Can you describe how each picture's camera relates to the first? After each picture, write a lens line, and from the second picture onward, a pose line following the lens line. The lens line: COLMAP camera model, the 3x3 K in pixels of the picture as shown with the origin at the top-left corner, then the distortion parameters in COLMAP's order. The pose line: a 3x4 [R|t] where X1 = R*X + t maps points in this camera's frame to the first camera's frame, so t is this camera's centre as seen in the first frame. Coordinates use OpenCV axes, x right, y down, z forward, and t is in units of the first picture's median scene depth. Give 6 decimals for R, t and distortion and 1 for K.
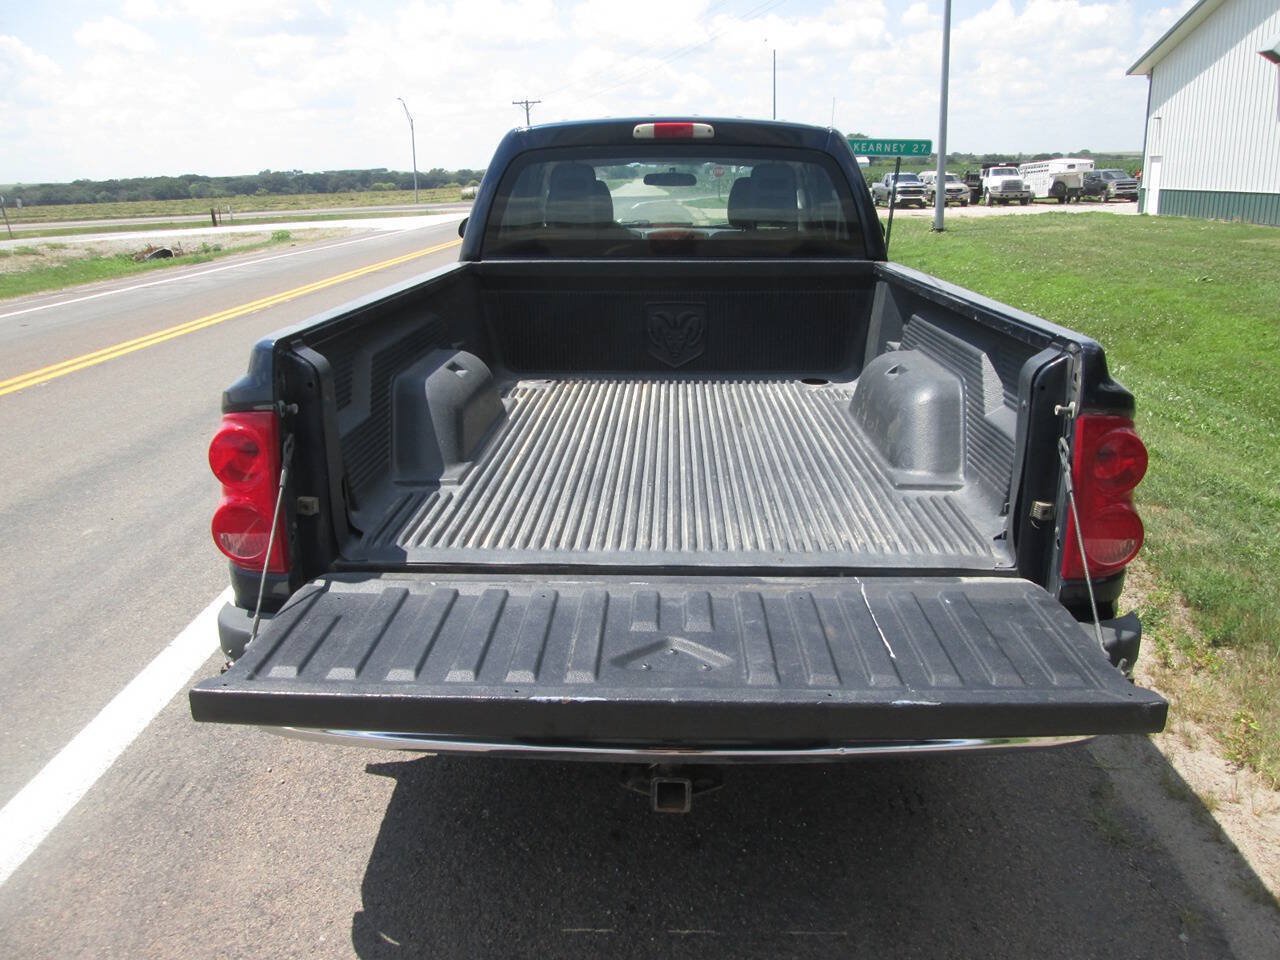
lens RADIAL K [[1063.3, 0, 640.0], [0, 1063.3, 480.0], [0, 0, 1]] dist [-0.054437, 0.018769]
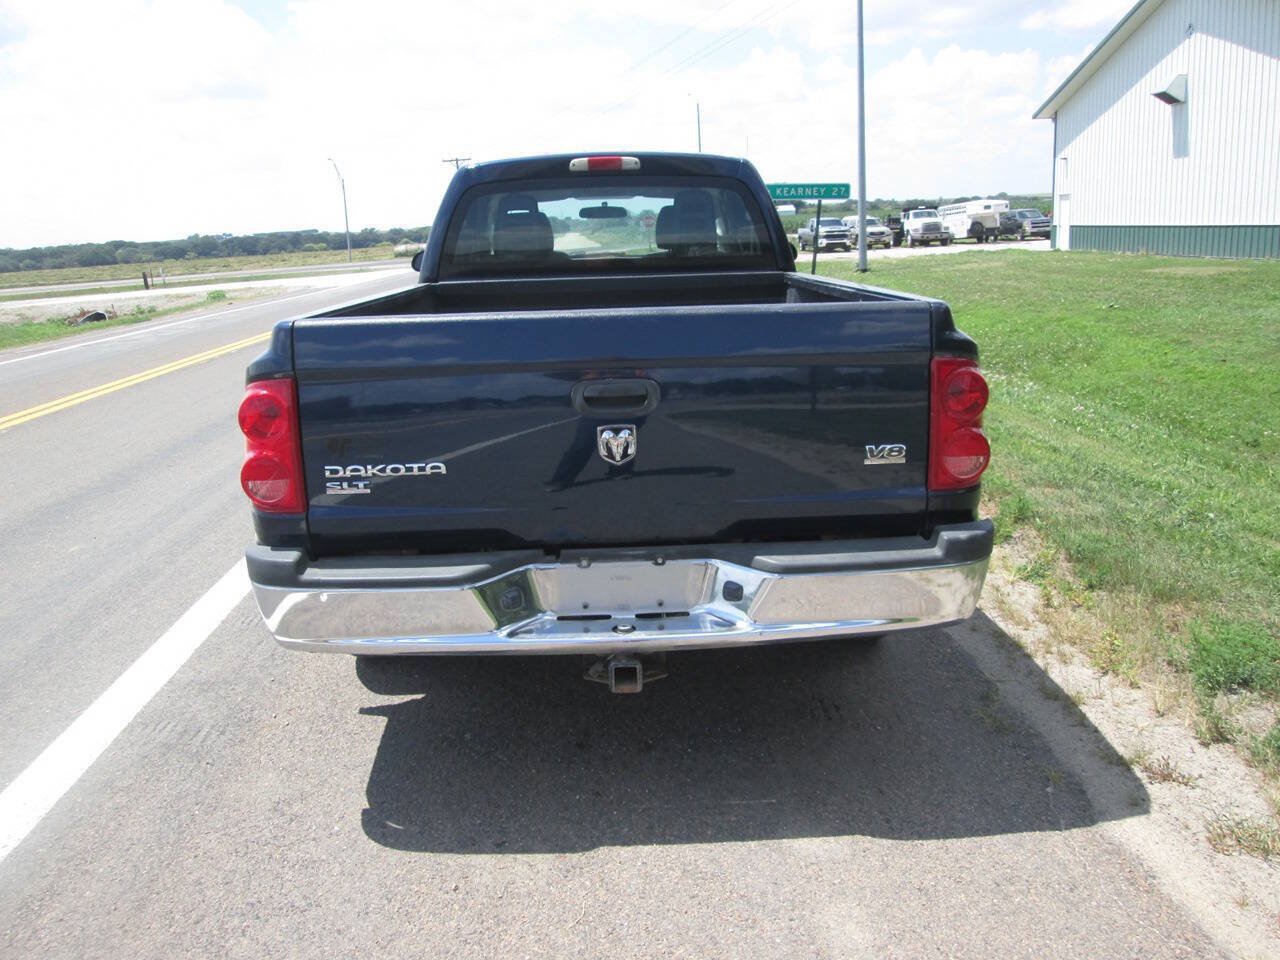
lens RADIAL K [[1063.3, 0, 640.0], [0, 1063.3, 480.0], [0, 0, 1]] dist [-0.054437, 0.018769]
pose [[0.997705, -0.038937, 0.055398, -0.006329], [0.041520, 0.998066, -0.046262, 0.060143], [-0.053490, 0.048456, 0.997392, -0.117428]]
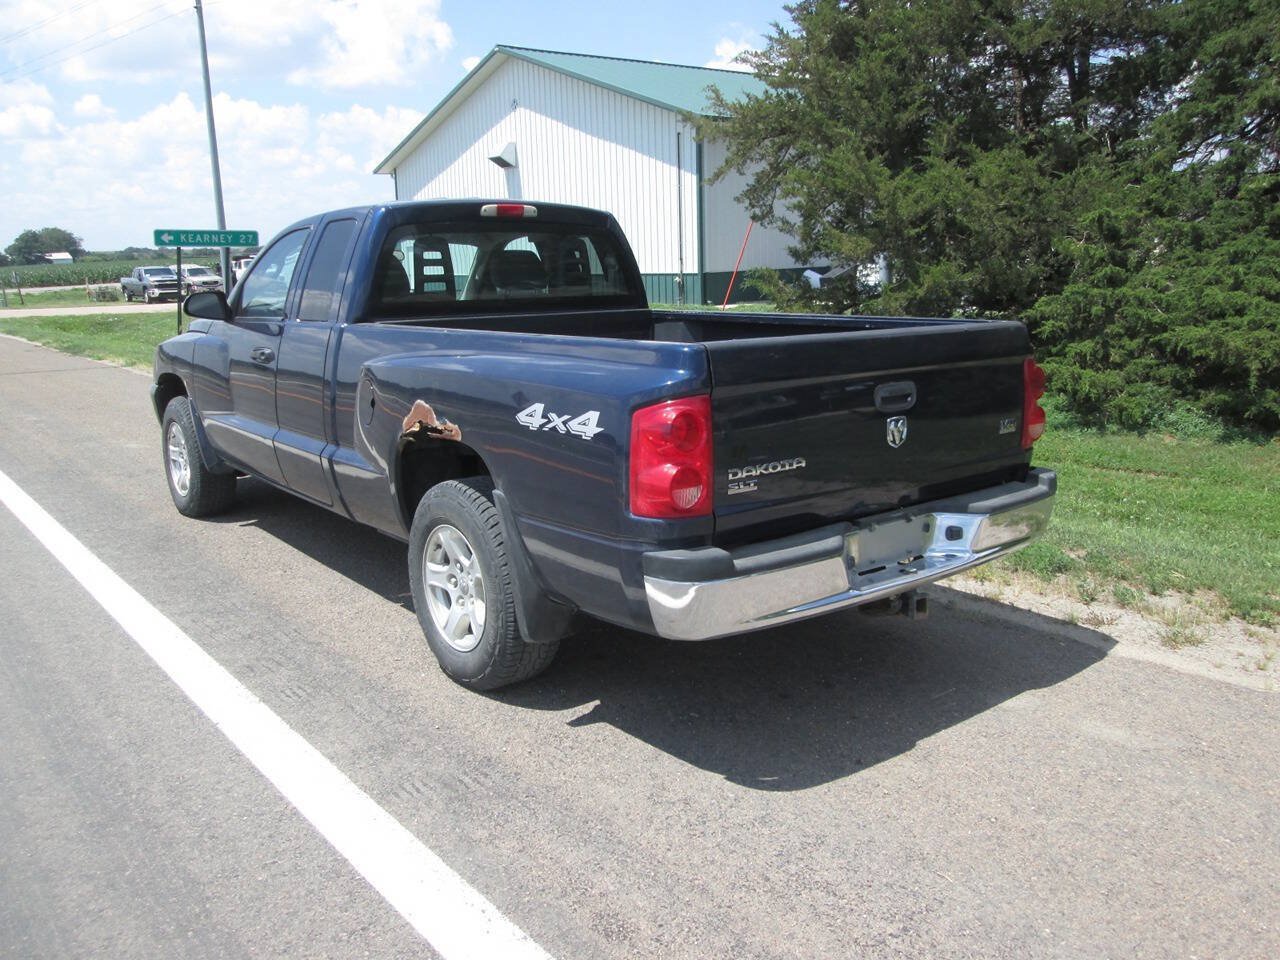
lens RADIAL K [[1065.5, 0, 640.0], [0, 1065.5, 480.0], [0, 0, 1]] dist [-0.042187, 0.014243]
pose [[0.762356, -0.136583, 0.632581, -0.624251], [0.189495, 0.981745, -0.016398, 0.024456], [-0.618794, 0.132372, 0.774320, -0.010337]]
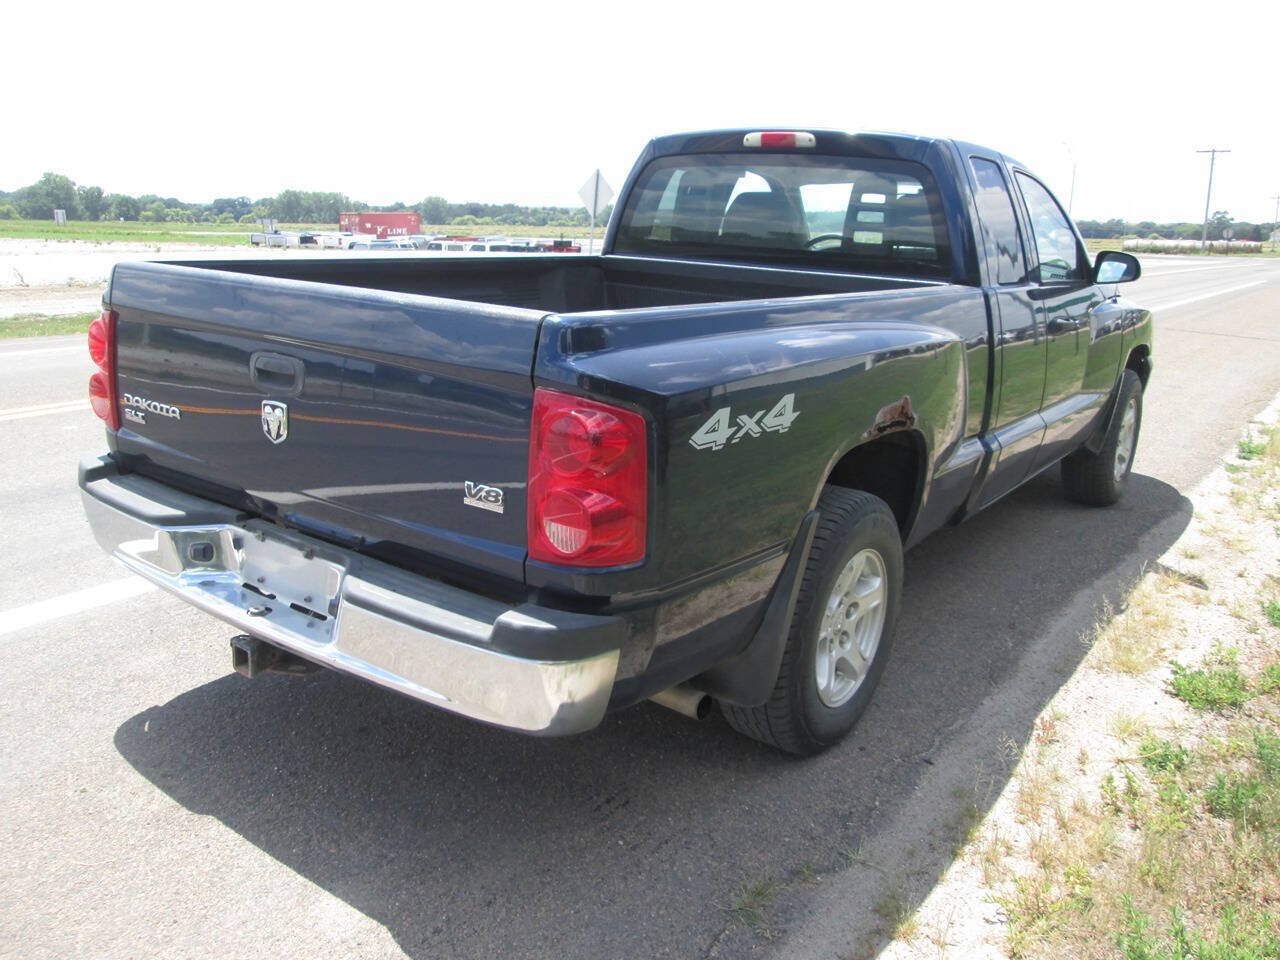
lens RADIAL K [[1063.3, 0, 640.0], [0, 1063.3, 480.0], [0, 0, 1]] dist [-0.054437, 0.018769]
pose [[0.822013, 0.182256, -0.539515, 0.482593], [-0.202125, 0.979094, 0.022792, -0.009120], [0.532390, 0.090314, 0.841667, 0.103906]]
